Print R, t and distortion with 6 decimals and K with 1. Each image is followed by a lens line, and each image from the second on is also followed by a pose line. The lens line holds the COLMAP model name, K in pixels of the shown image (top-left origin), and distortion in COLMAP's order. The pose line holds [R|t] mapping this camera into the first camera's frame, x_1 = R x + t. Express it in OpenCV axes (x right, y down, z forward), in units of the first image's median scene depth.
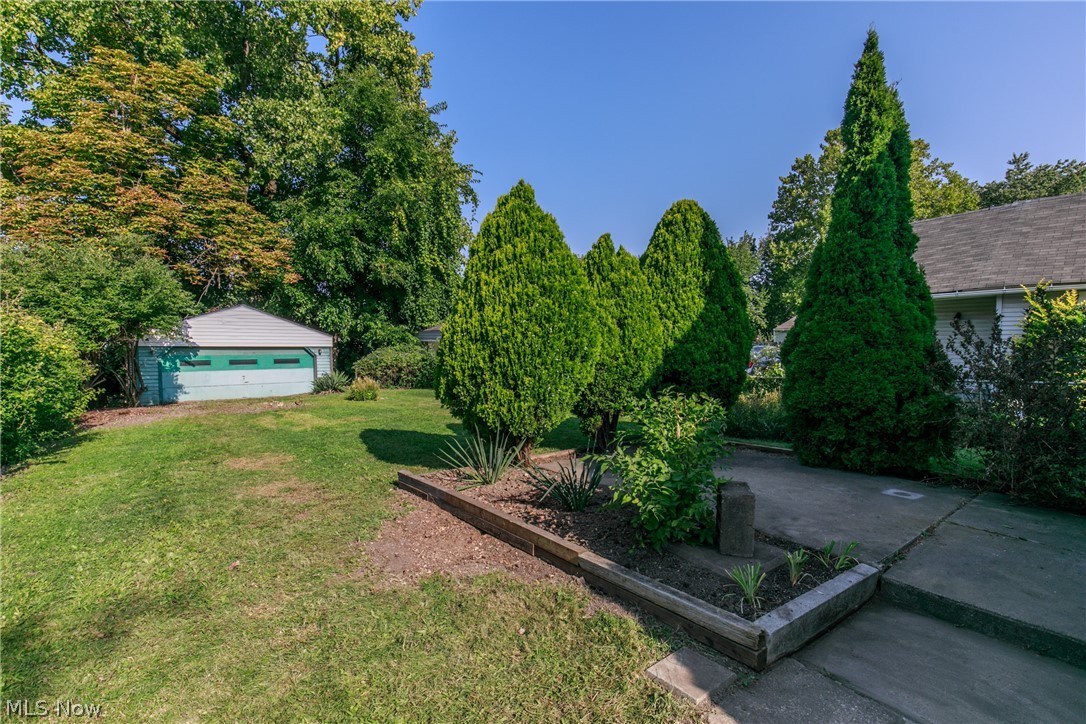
lens RADIAL K [[543.1, 0, 543.8], [0, 543.1, 361.9], [0, 0, 1]] dist [0.005352, 0.000238]
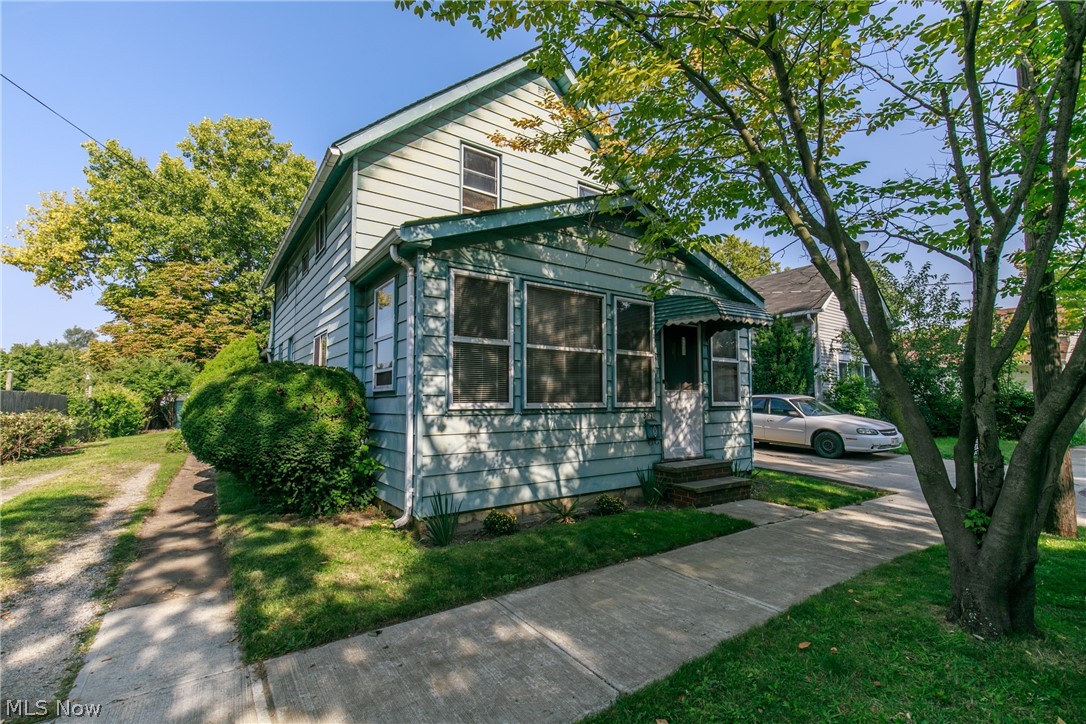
lens RADIAL K [[485.0, 0, 542.6], [0, 485.0, 363.6], [0, 0, 1]] dist [-0.002238, -0.000204]
pose [[0.998315, -0.010231, -0.057122, 0.702954], [0.004051, 0.994222, -0.107263, 0.033551], [0.057890, 0.106851, 0.992588, -0.713715]]
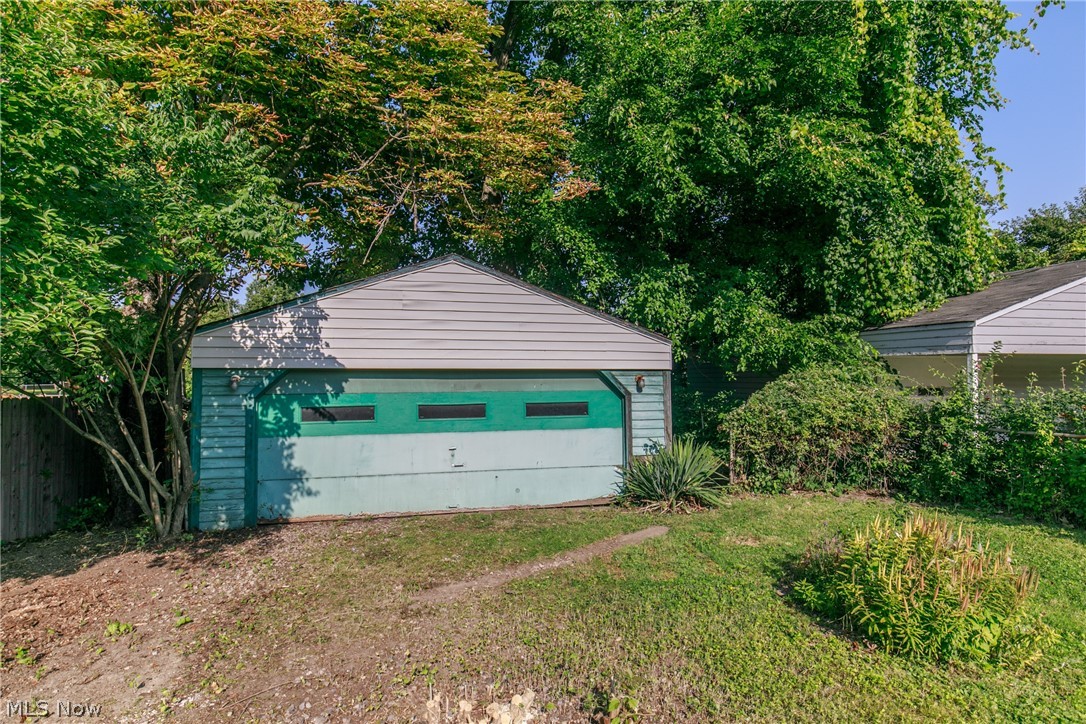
lens RADIAL K [[593.8, 0, 543.7], [0, 593.8, 364.3], [0, 0, 1]] dist [0.000400, 0.000067]
pose [[0.893814, -0.006037, -0.448398, -0.326658], [-0.013778, 0.999068, -0.040915, -0.016541], [0.448226, 0.042749, 0.892897, 0.690842]]
